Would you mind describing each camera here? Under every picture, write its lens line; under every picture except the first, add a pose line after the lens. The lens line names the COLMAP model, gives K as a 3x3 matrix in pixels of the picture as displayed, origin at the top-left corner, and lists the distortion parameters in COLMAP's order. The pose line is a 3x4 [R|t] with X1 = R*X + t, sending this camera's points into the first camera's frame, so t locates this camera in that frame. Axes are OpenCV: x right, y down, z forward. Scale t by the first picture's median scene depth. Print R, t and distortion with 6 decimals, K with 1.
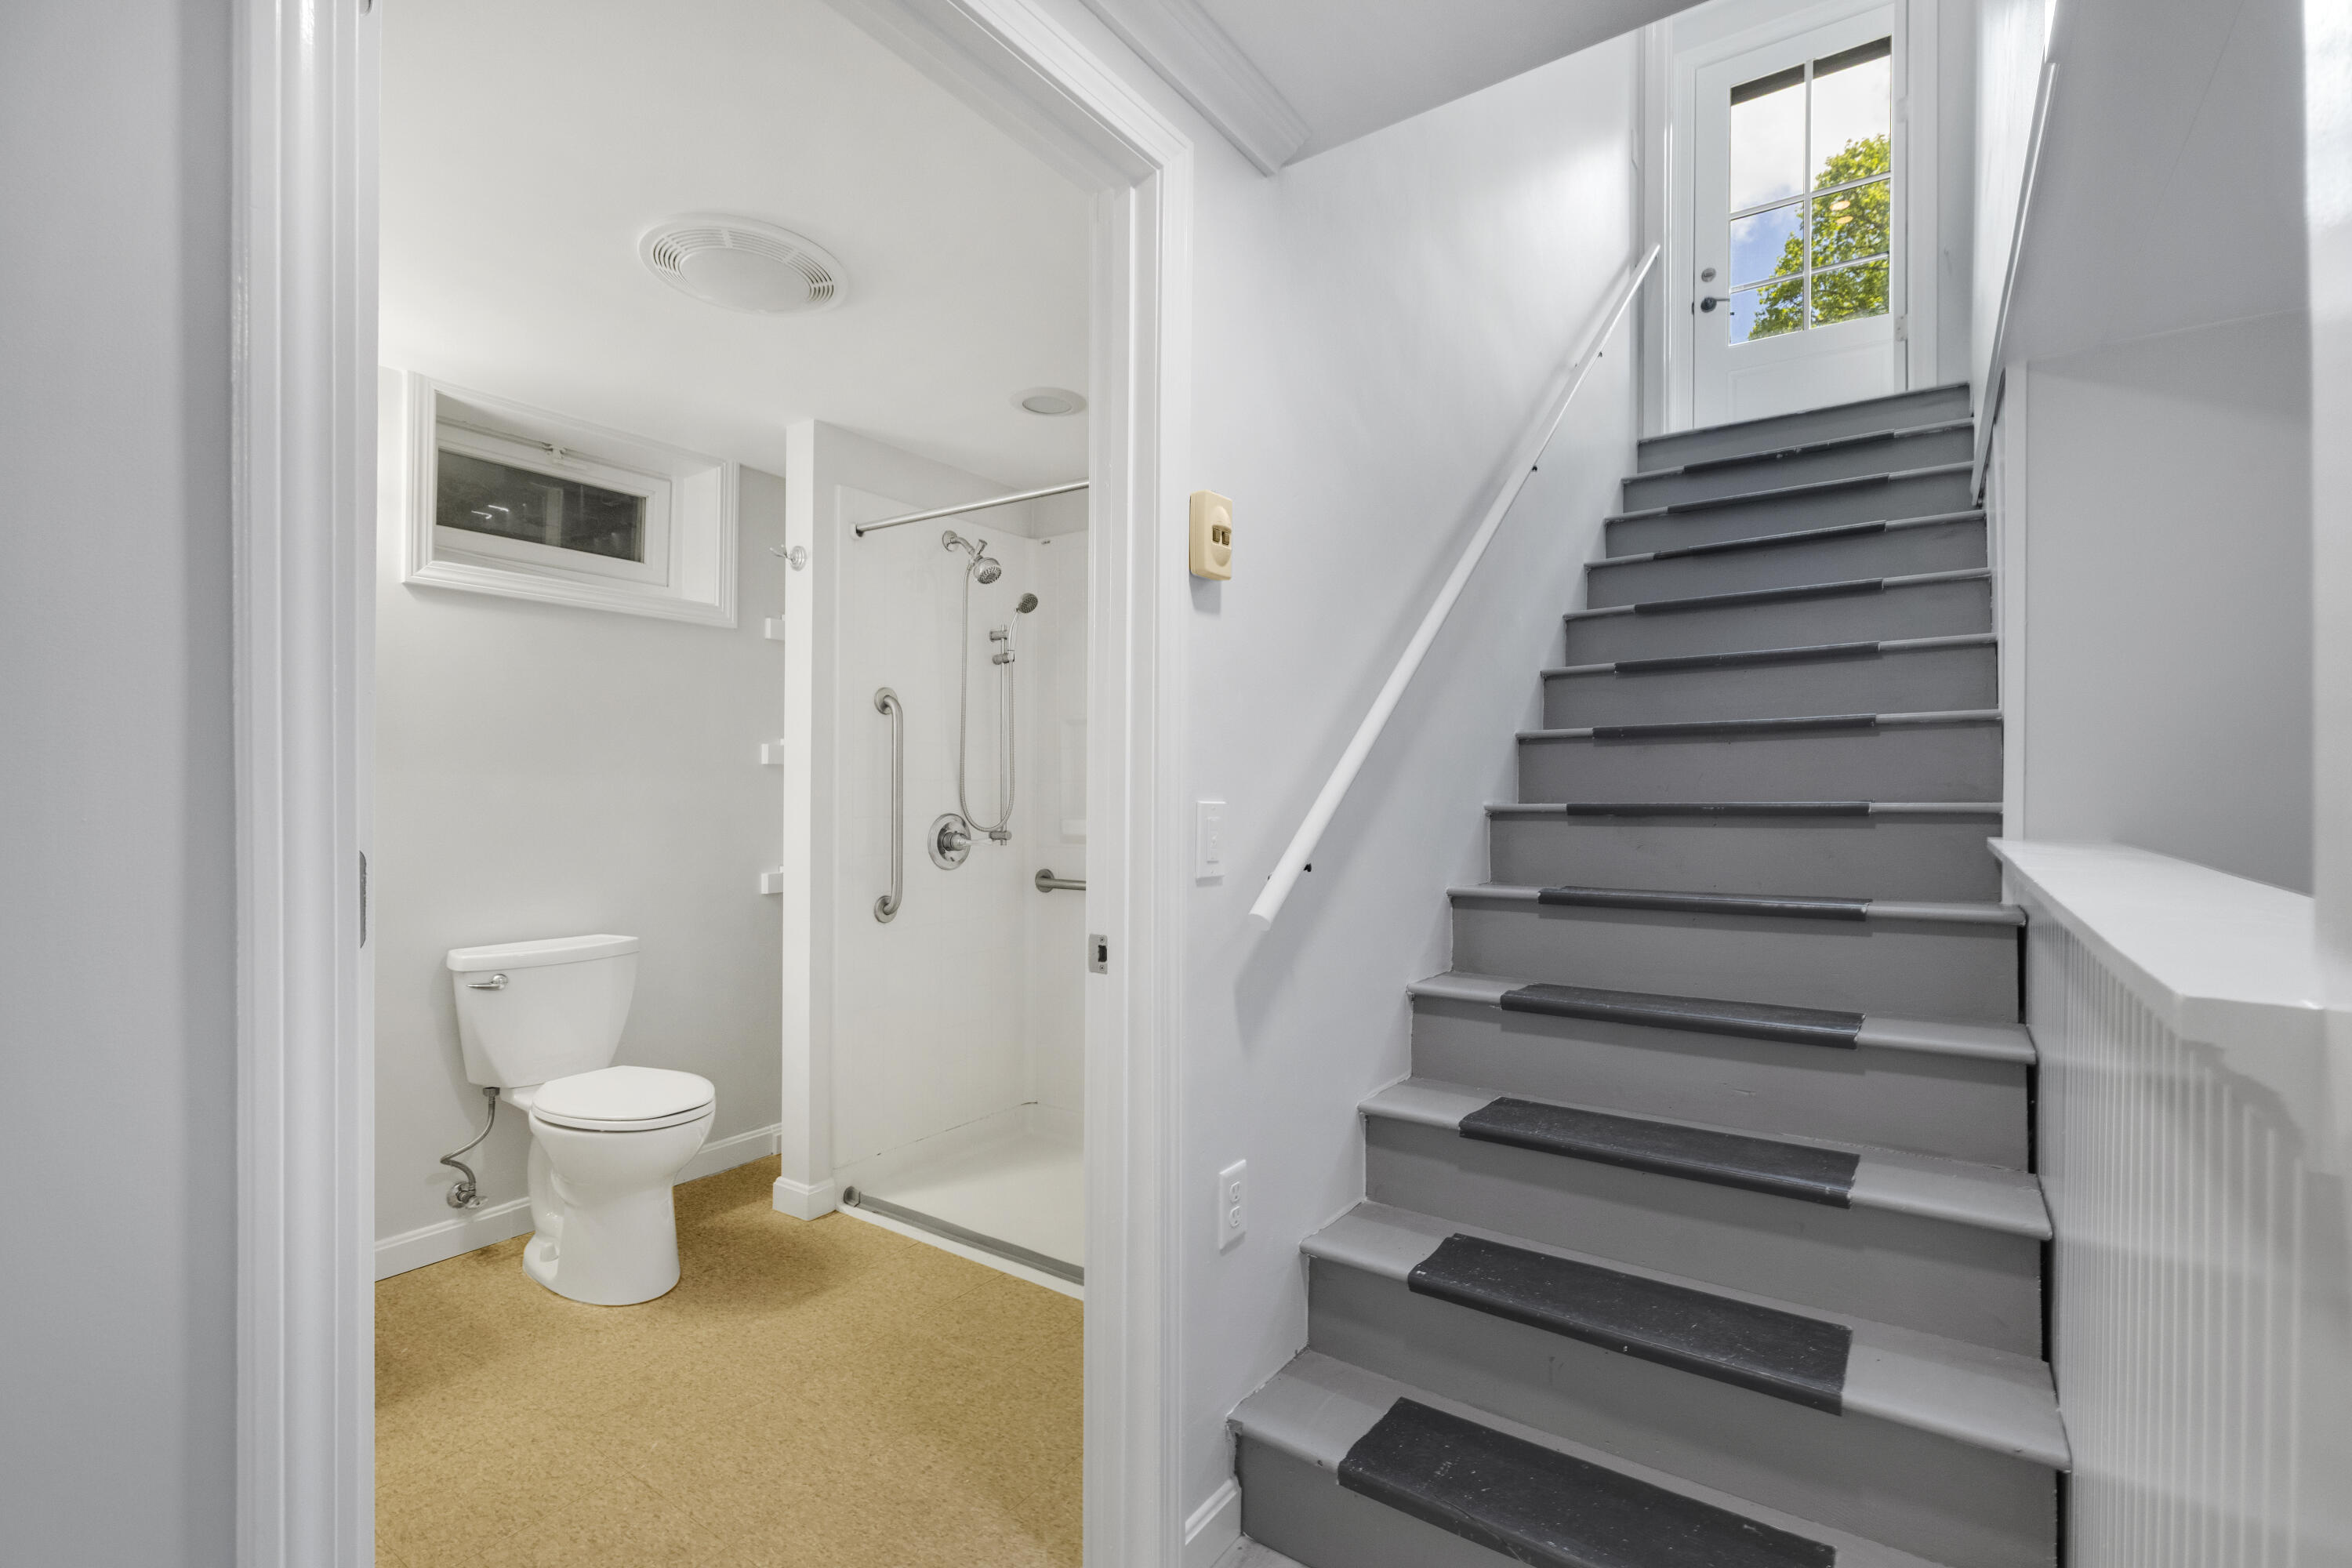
lens RADIAL K [[1051.3, 0, 1180.0], [0, 1051.3, 791.5], [0, 0, 1]] dist [0.003370, -0.000300]
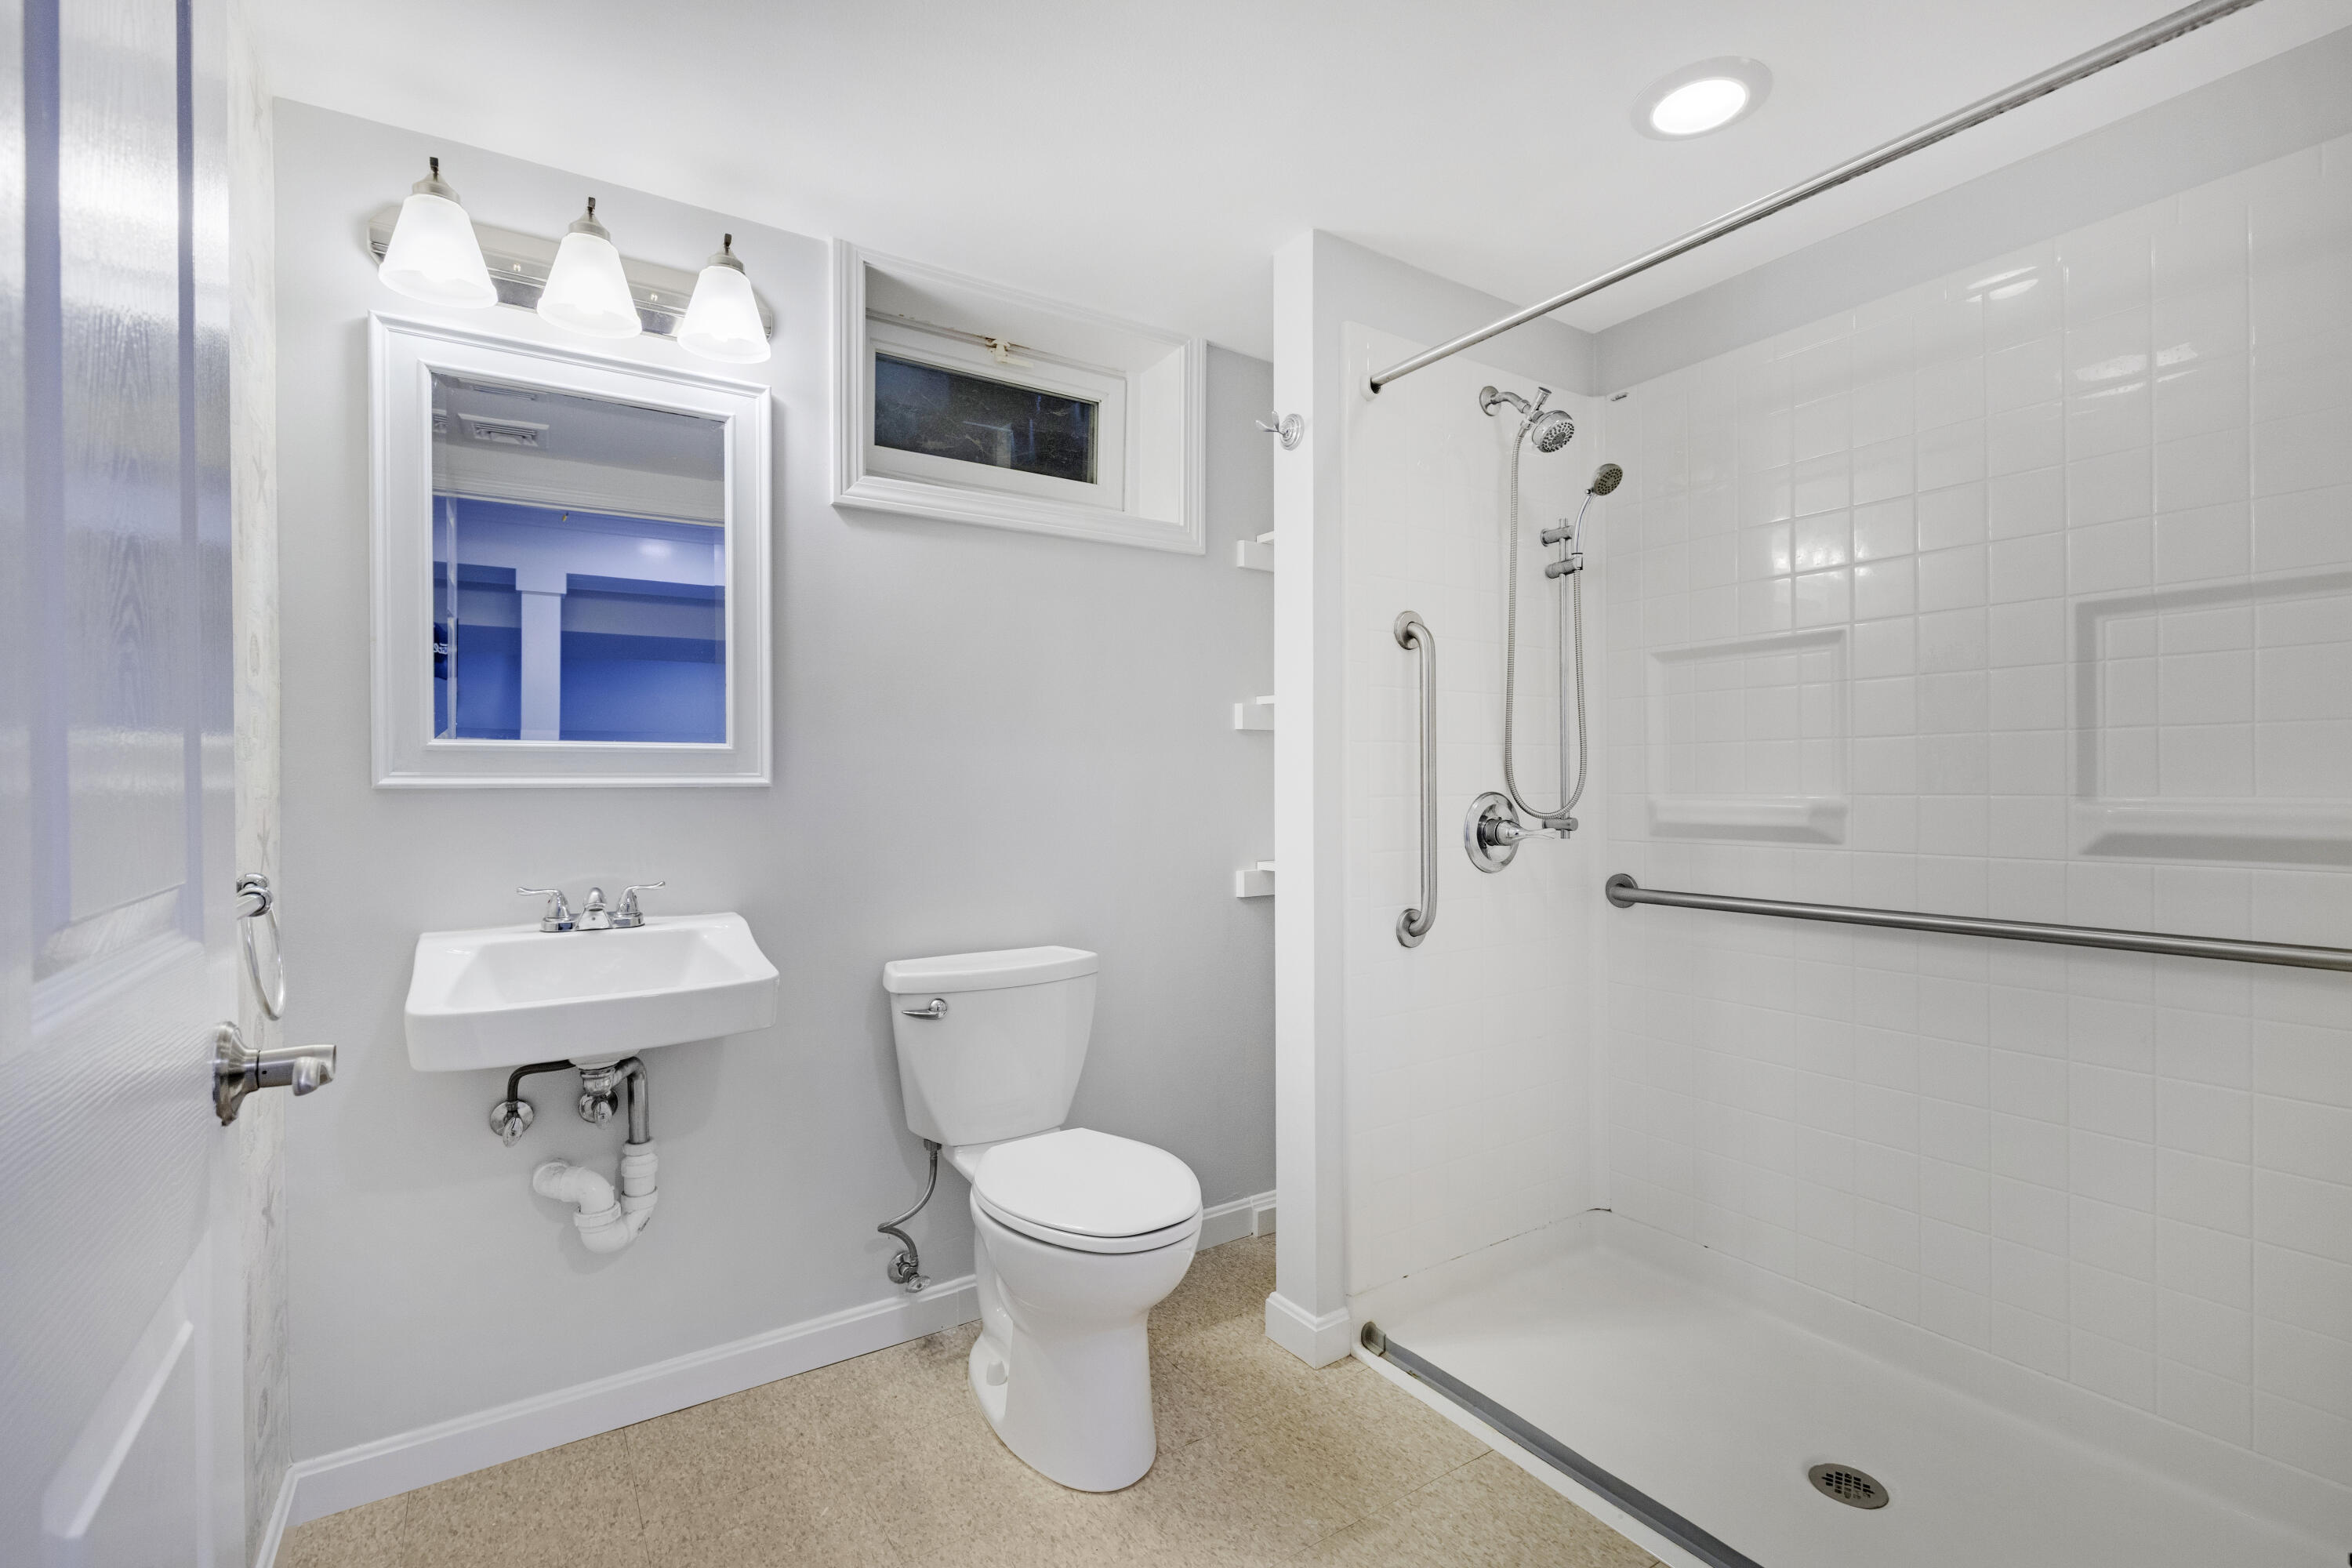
lens RADIAL K [[1051.3, 0, 1178.4], [0, 1051.3, 782.2], [0, 0, 1]] dist [0.003370, -0.000300]
pose [[0.925763, -0.008611, -0.378006, -0.167037], [0.009568, 0.999954, 0.000652, 0.013801], [0.377983, -0.004221, 0.925803, 0.310393]]
